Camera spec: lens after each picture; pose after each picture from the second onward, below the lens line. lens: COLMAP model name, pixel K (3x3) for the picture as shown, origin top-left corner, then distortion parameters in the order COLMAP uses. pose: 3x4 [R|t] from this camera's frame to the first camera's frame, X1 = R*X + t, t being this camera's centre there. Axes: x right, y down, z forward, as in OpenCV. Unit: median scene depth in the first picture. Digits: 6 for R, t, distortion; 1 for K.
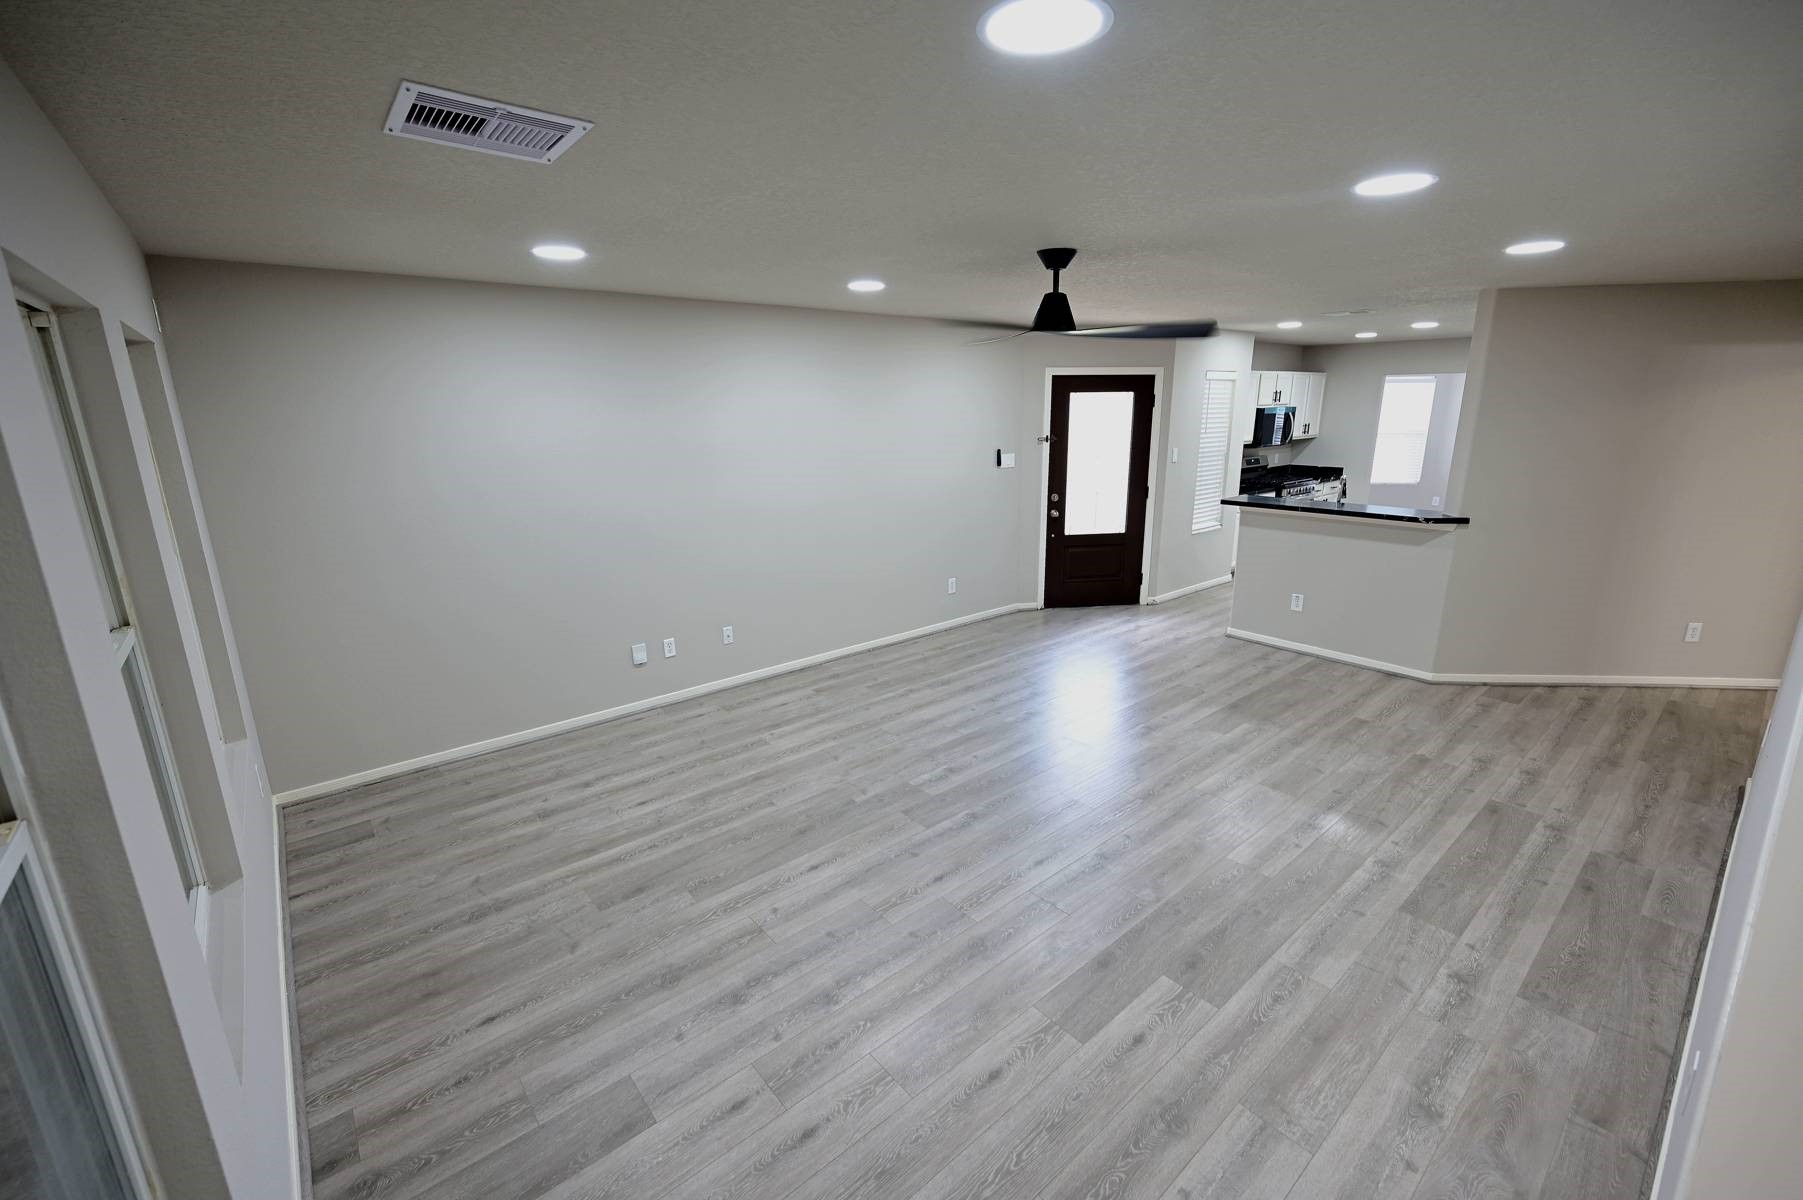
lens RADIAL K [[742.0, 0, 926.3], [0, 742.0, 592.3], [0, 0, 1]] dist [0.001221, -0.000884]
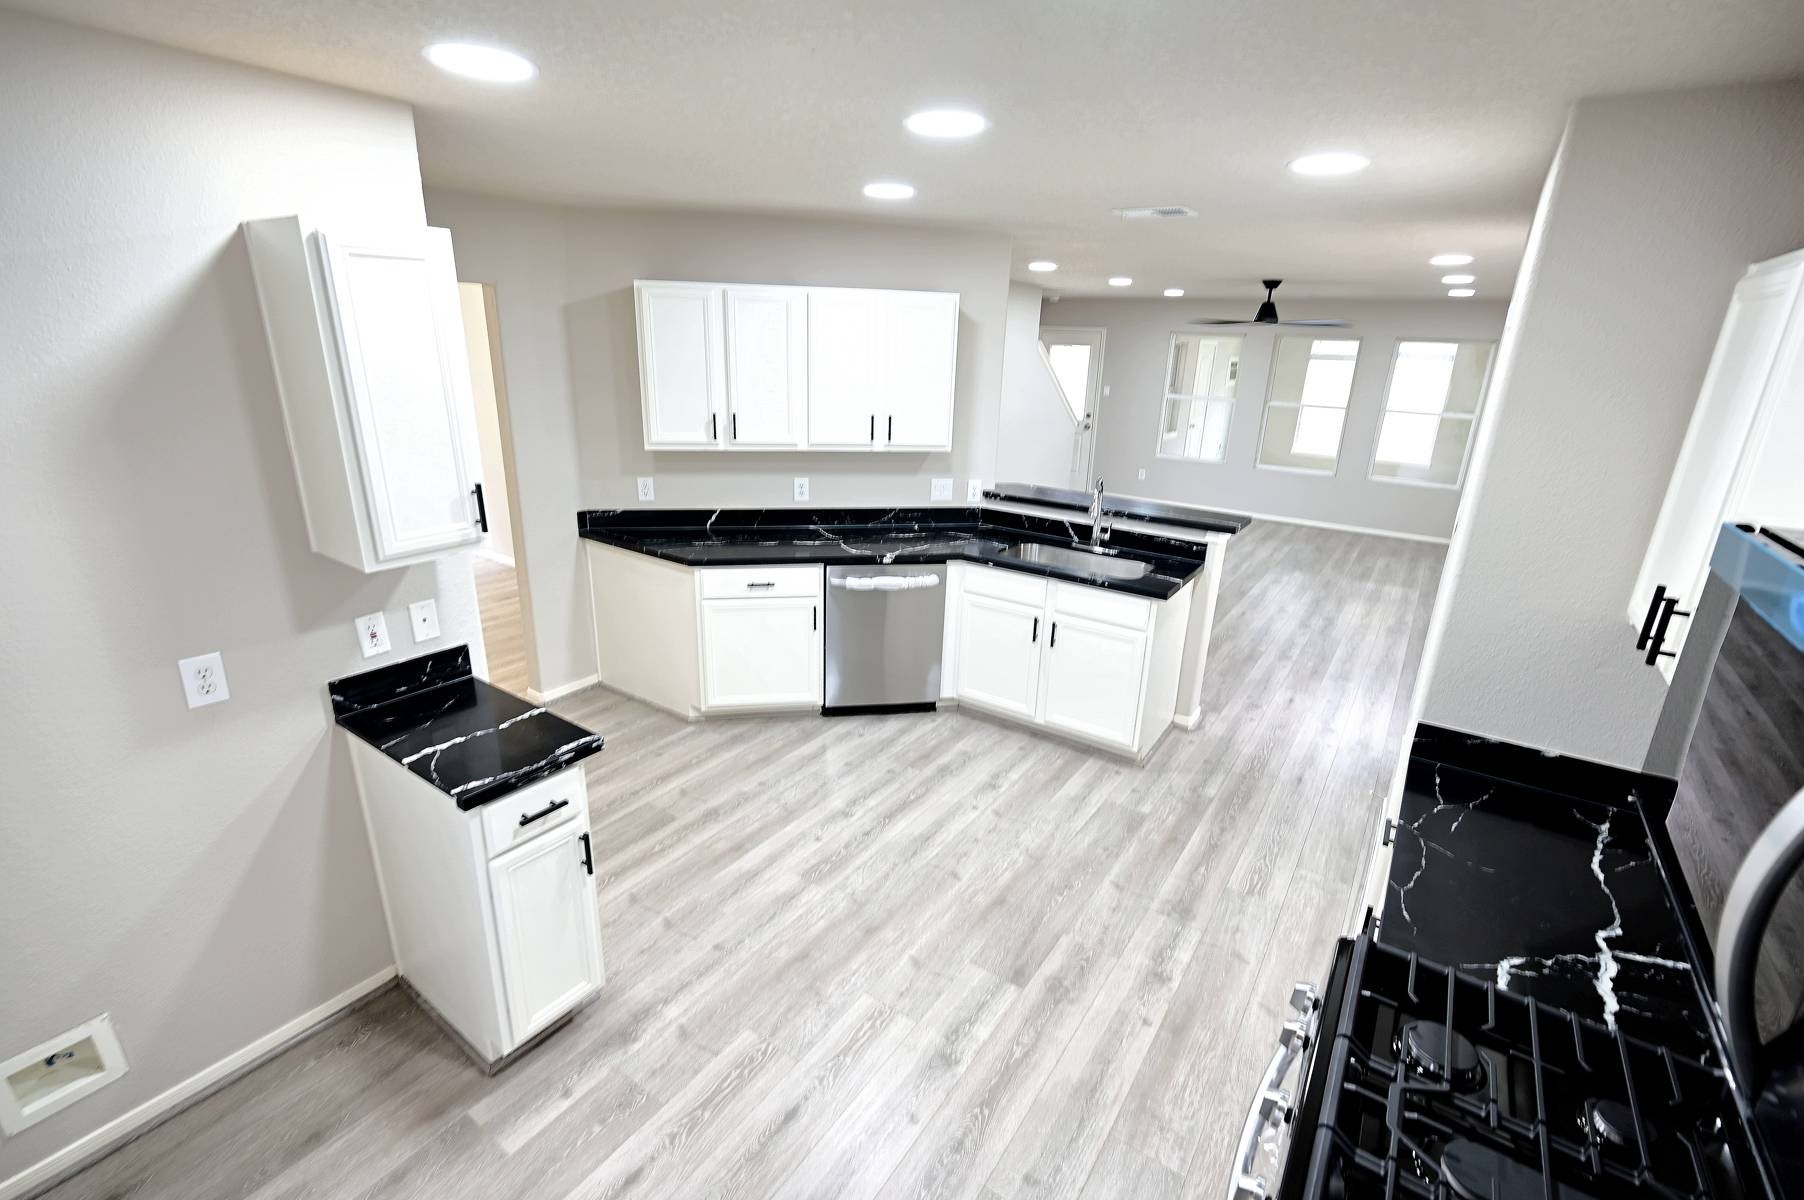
lens RADIAL K [[815.6, 0, 900.8], [0, 815.6, 604.7], [0, 0, 1]] dist [-0.002011, -0.000307]
pose [[-0.968654, 0.055989, -0.242024, 1.424042], [-0.084582, 0.841723, 0.533244, -0.683541], [0.233573, 0.536999, -0.810602, 2.512692]]
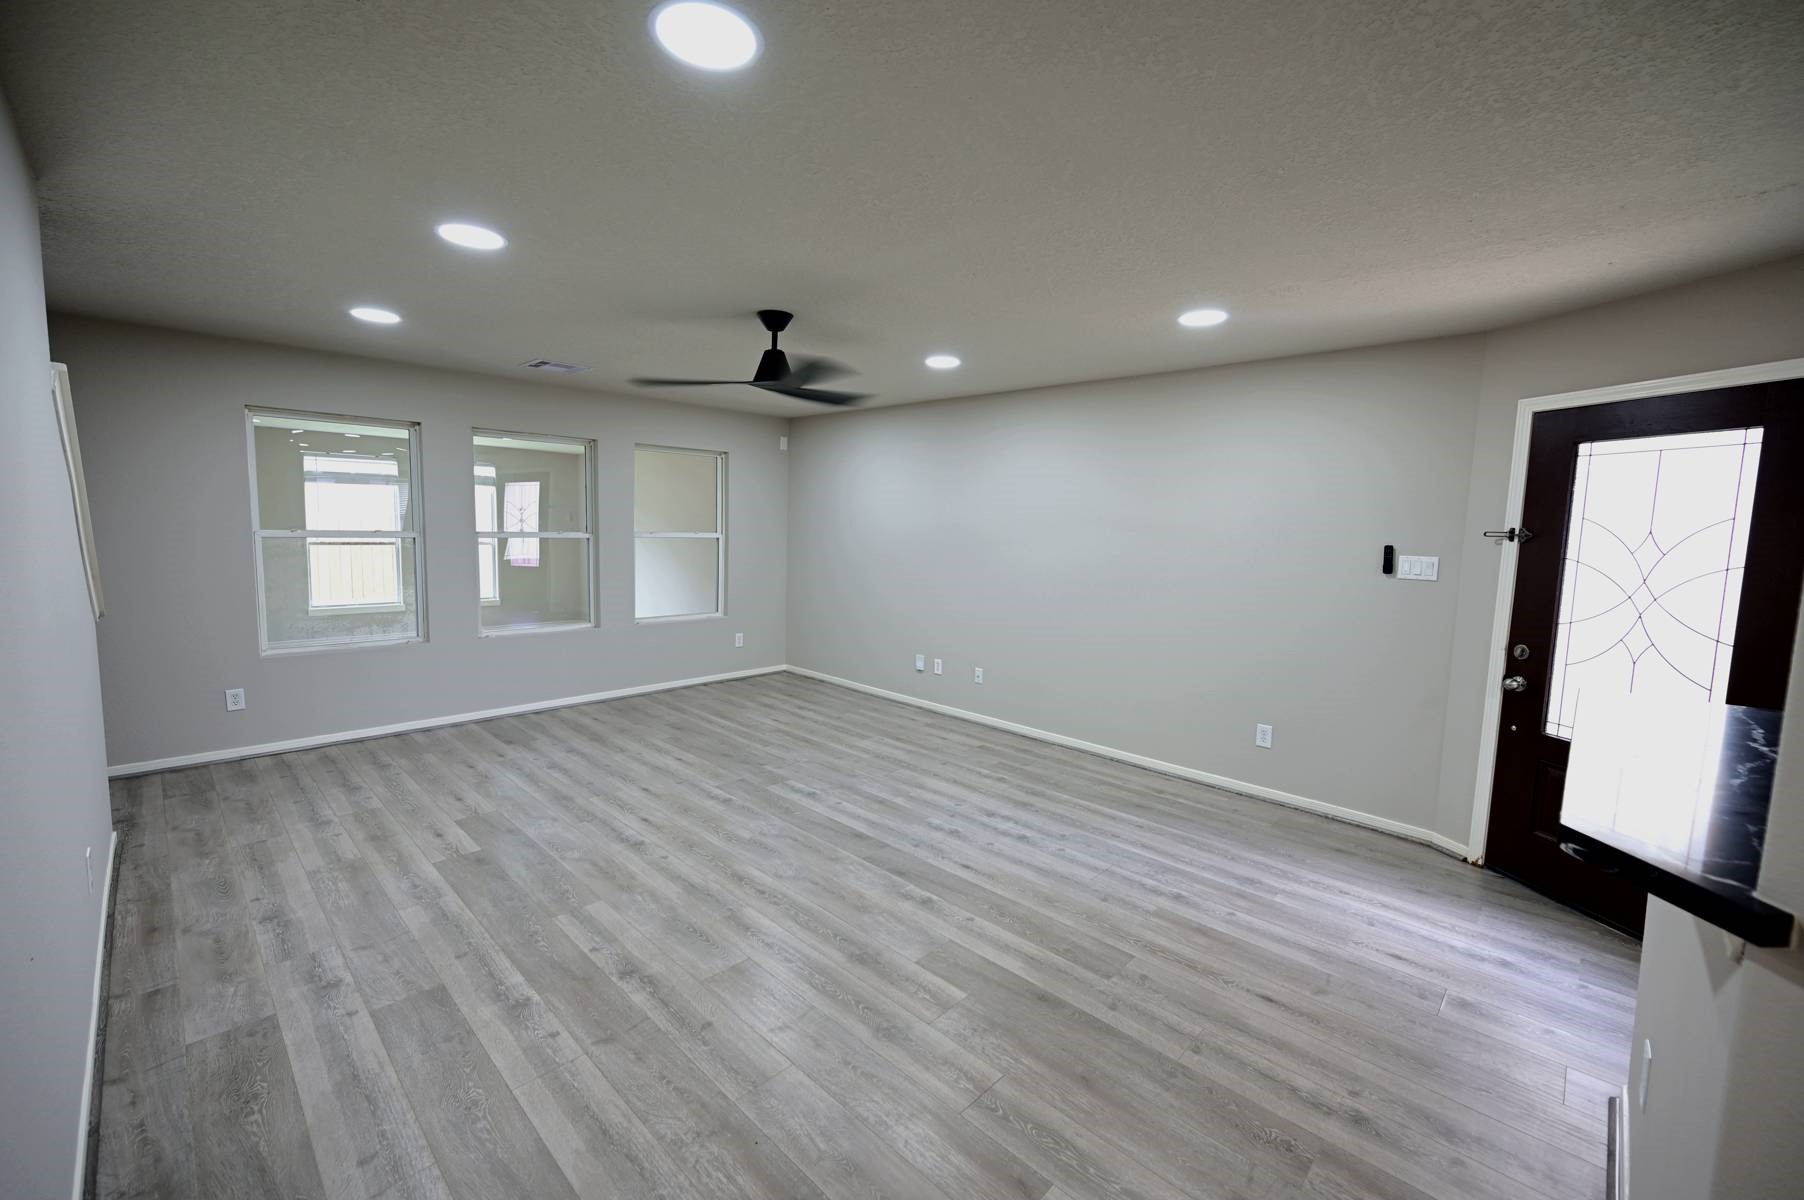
lens RADIAL K [[742.4, 0, 912.1], [0, 742.4, 584.8], [0, 0, 1]] dist [0.001221, -0.000884]
pose [[0.096657, 0.099328, -0.990349, 1.155038], [-0.272036, 0.959759, 0.069709, -0.175583], [0.957420, 0.262673, 0.119788, 0.999330]]
